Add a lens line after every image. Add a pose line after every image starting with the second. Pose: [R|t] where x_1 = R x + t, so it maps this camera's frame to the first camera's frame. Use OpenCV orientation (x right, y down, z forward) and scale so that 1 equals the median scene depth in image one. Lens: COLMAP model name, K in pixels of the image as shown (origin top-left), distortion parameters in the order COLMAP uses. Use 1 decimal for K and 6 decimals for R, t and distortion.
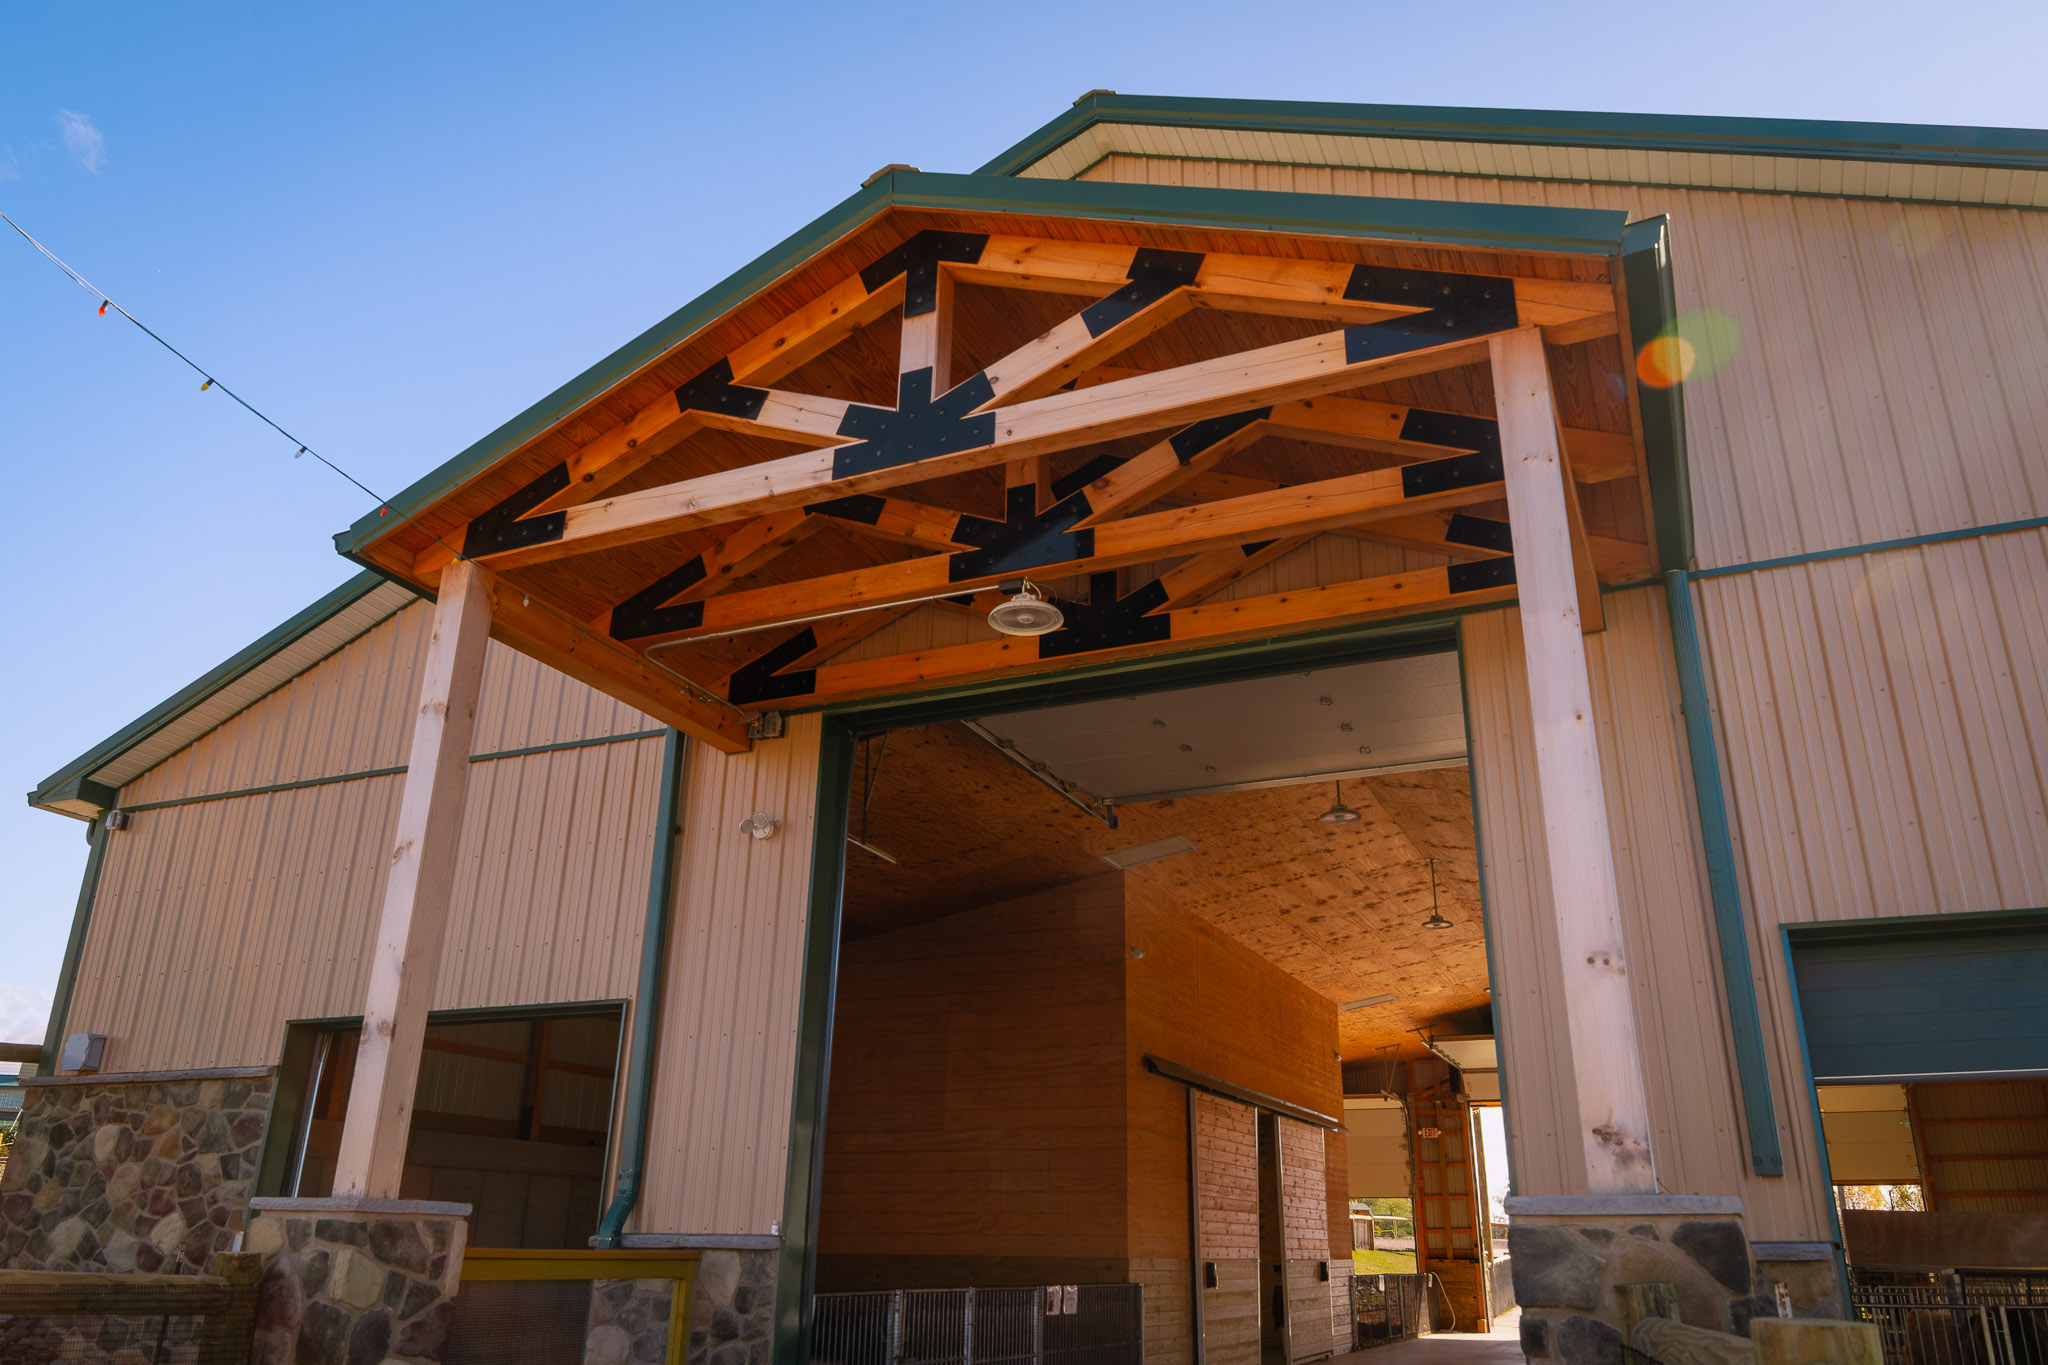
lens RADIAL K [[1453.4, 0, 1046.1], [0, 1453.4, 686.8], [0, 0, 1]] dist [-0.007417, -0.002554]
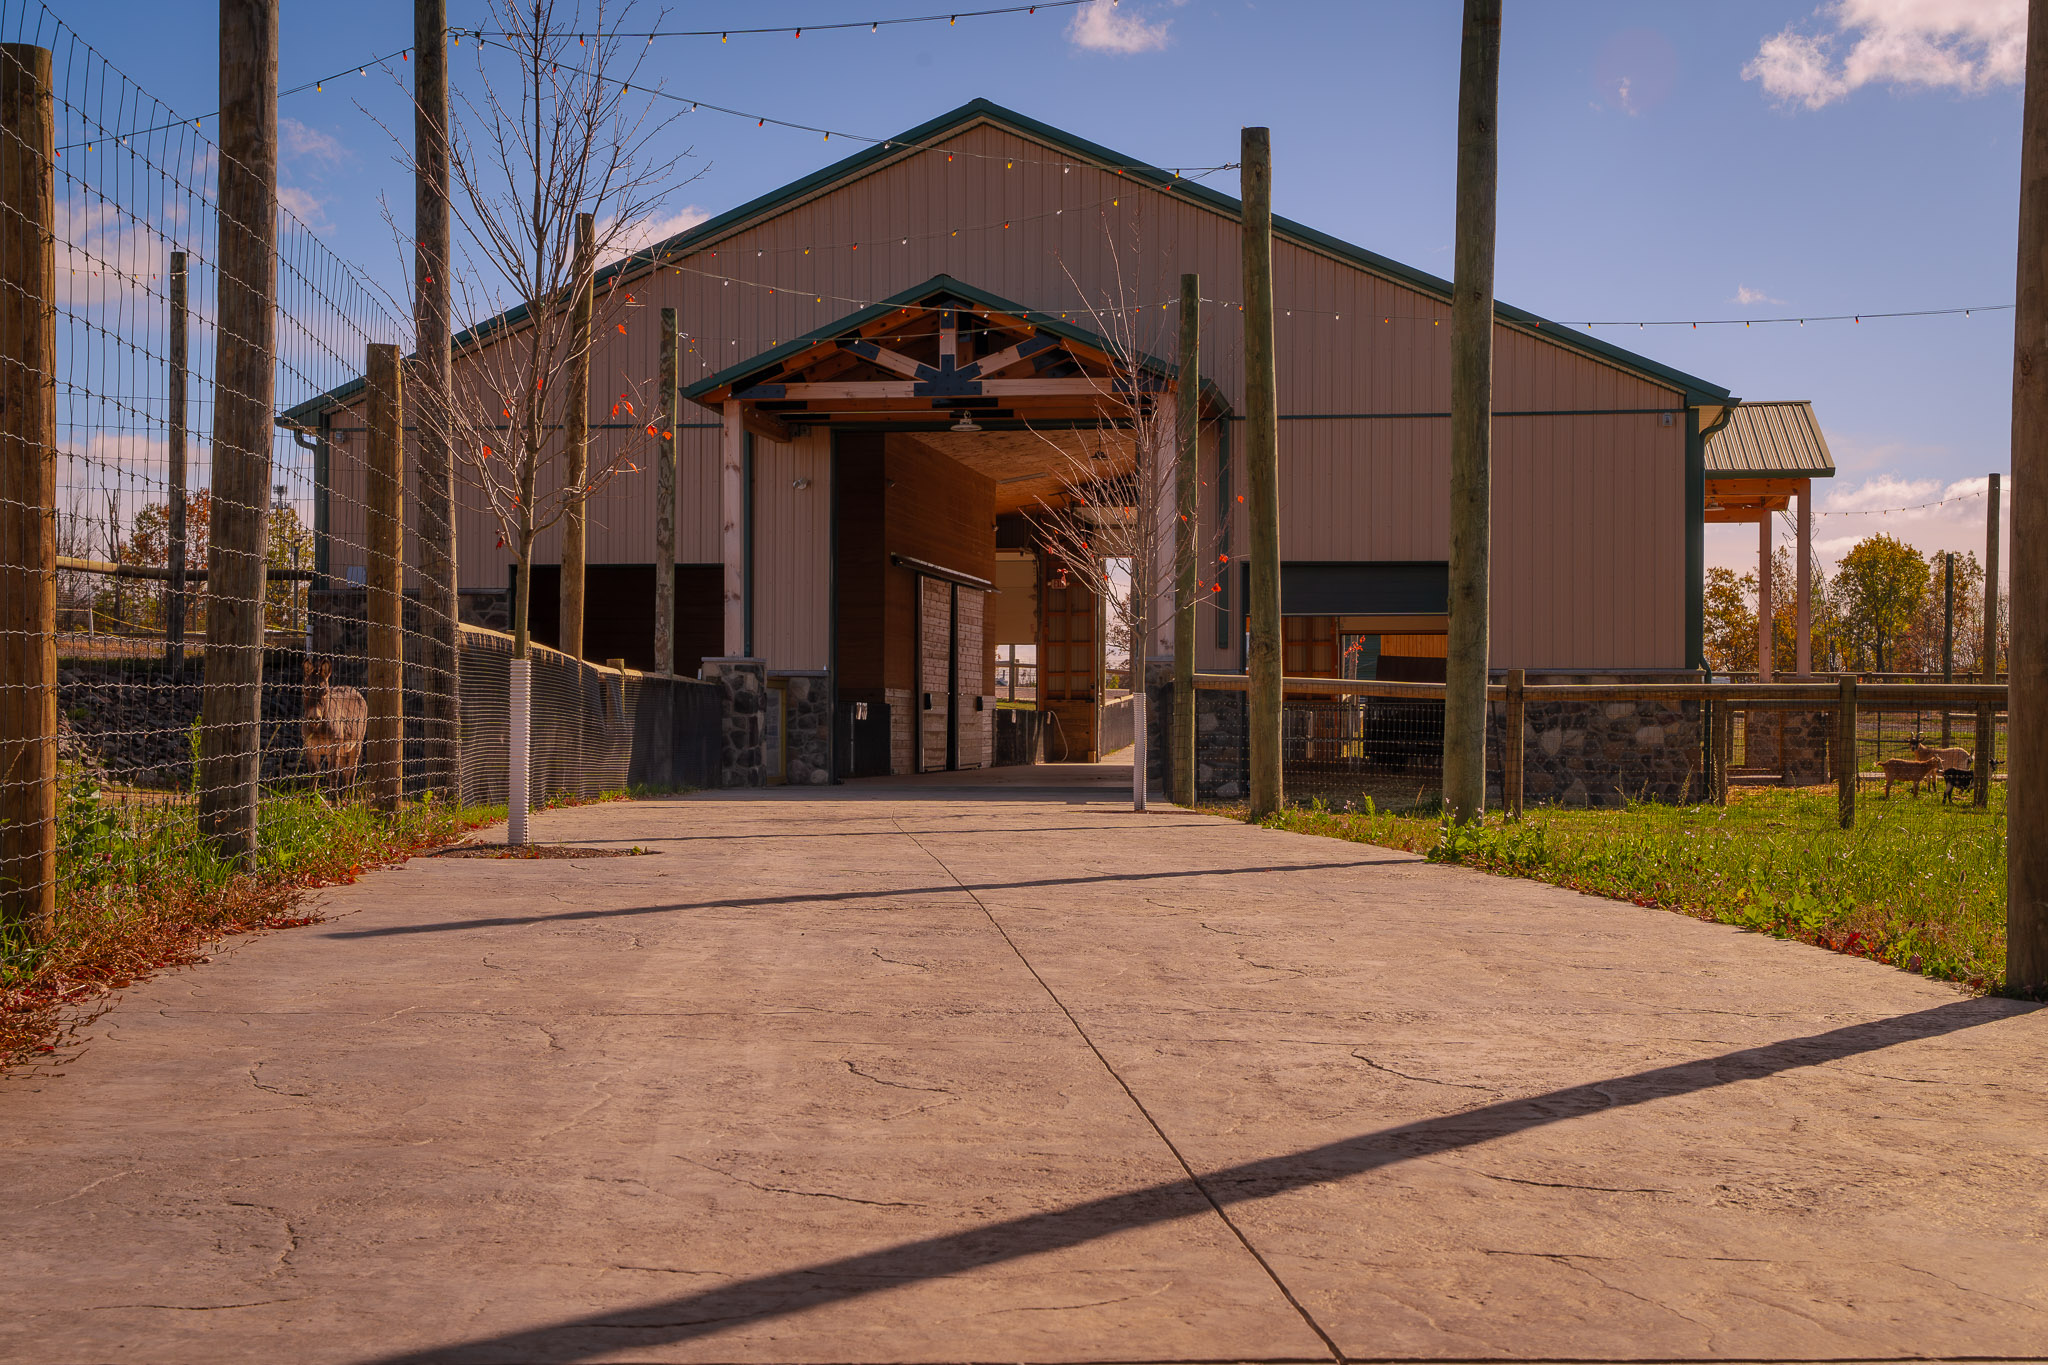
lens RADIAL K [[2418.1, 0, 1032.8], [0, 2418.1, 687.4], [0, 0, 1]] dist [-0.006516, 0.000000]
pose [[0.967204, -0.006240, 0.253925, -0.368021], [-0.083753, 0.935955, 0.342015, -0.406311], [-0.239797, -0.352065, 0.904736, -1.110230]]
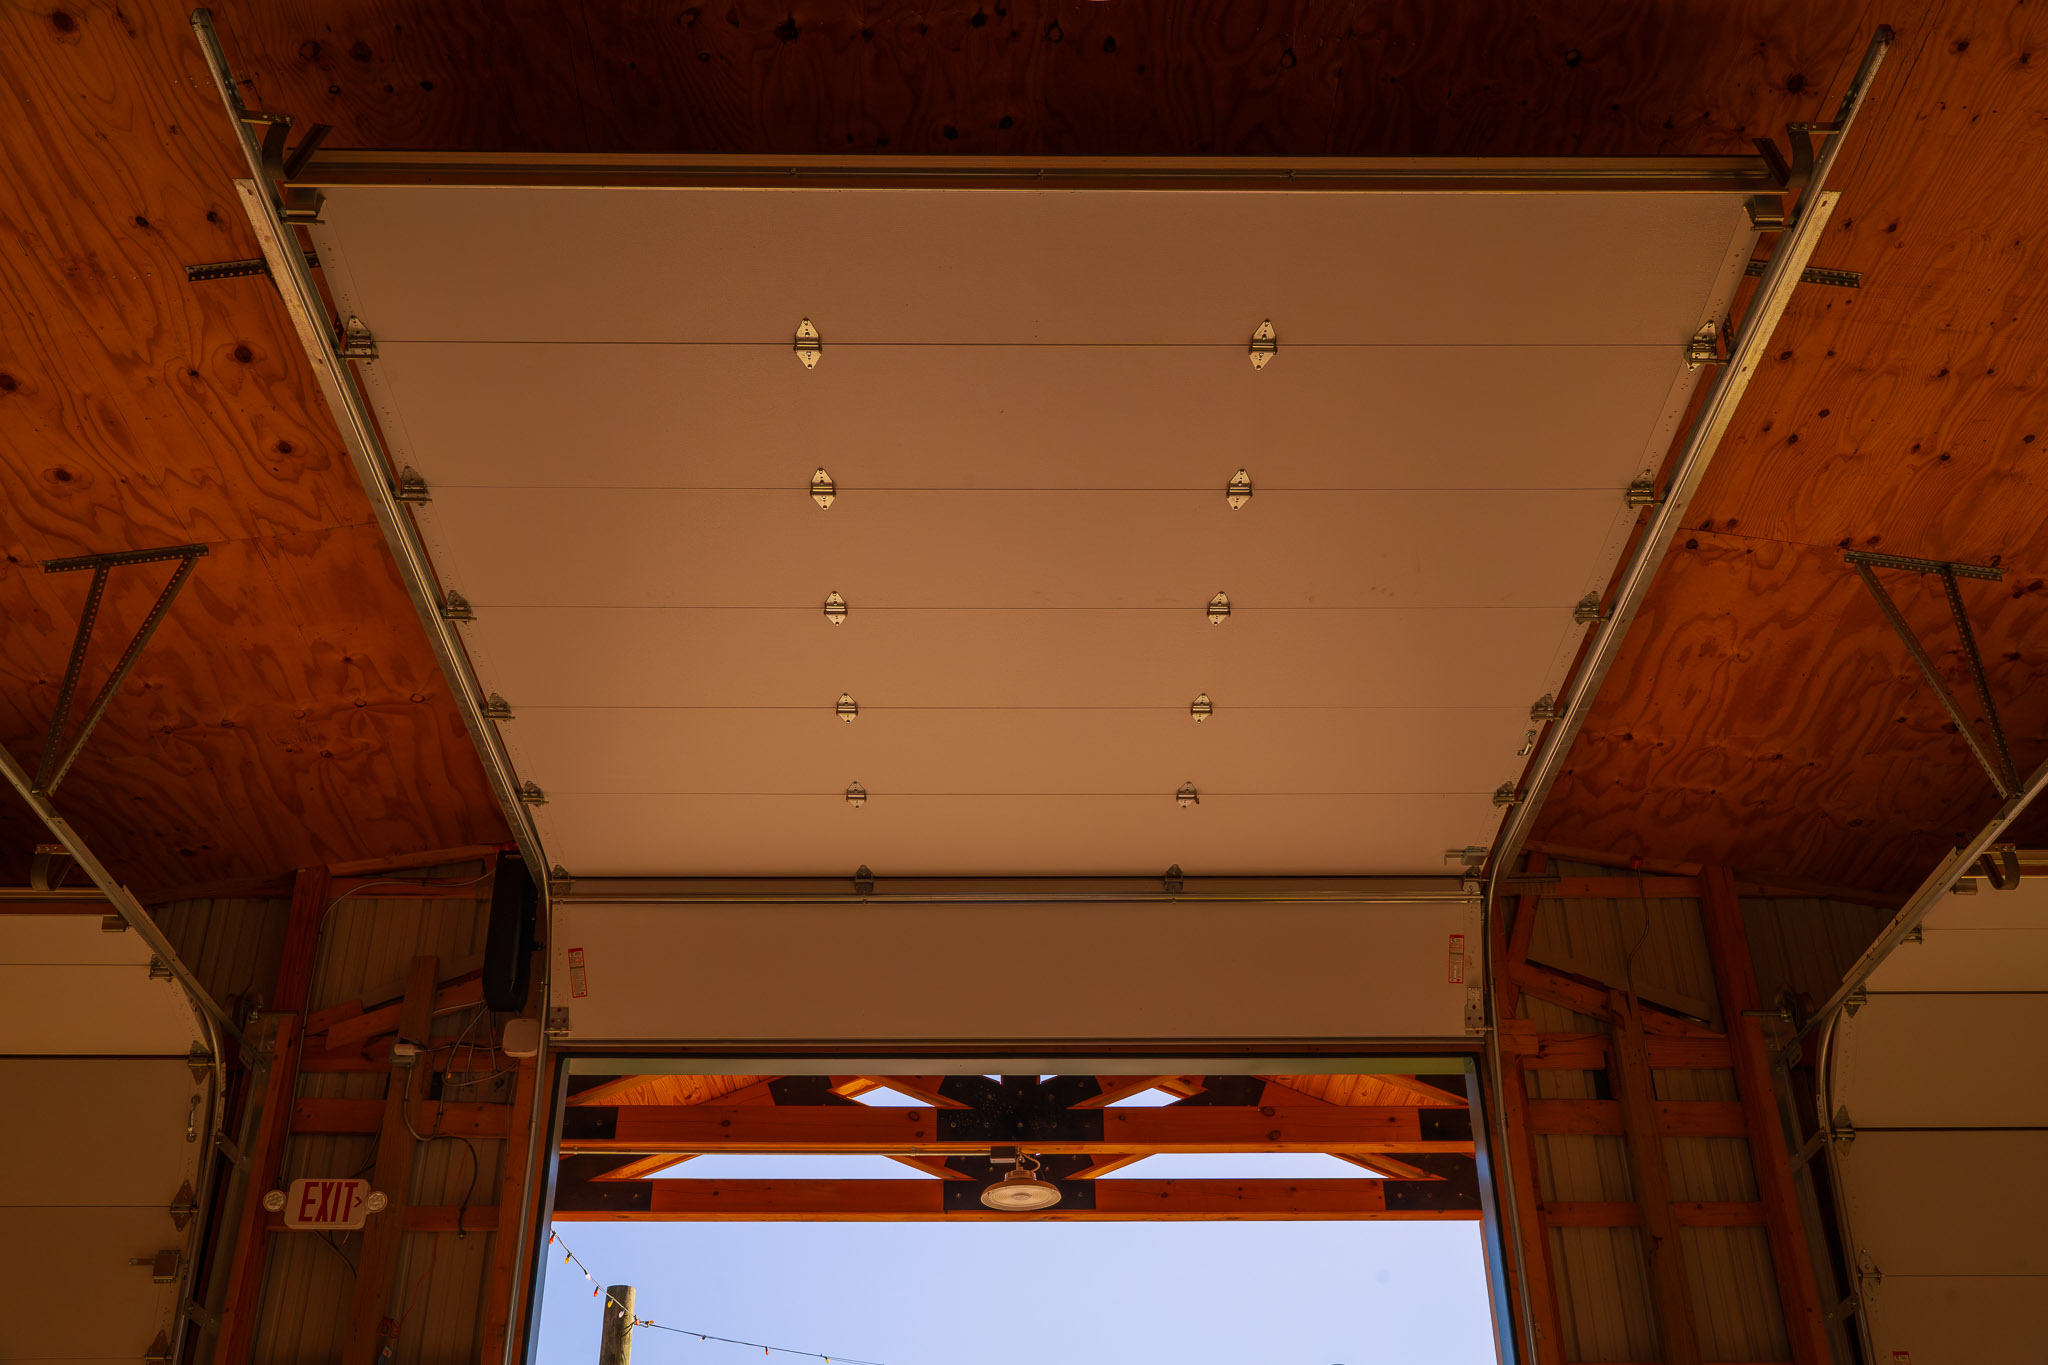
lens RADIAL K [[2038.6, 0, 1026.7], [0, 2038.6, 690.6], [0, 0, 1]] dist [-0.017784, 0.000000]
pose [[0.907609, 0.199119, 0.369591, 0.469214], [-0.130184, 0.970456, -0.203142, 0.565278], [-0.399121, 0.136259, 0.906717, 1.422632]]
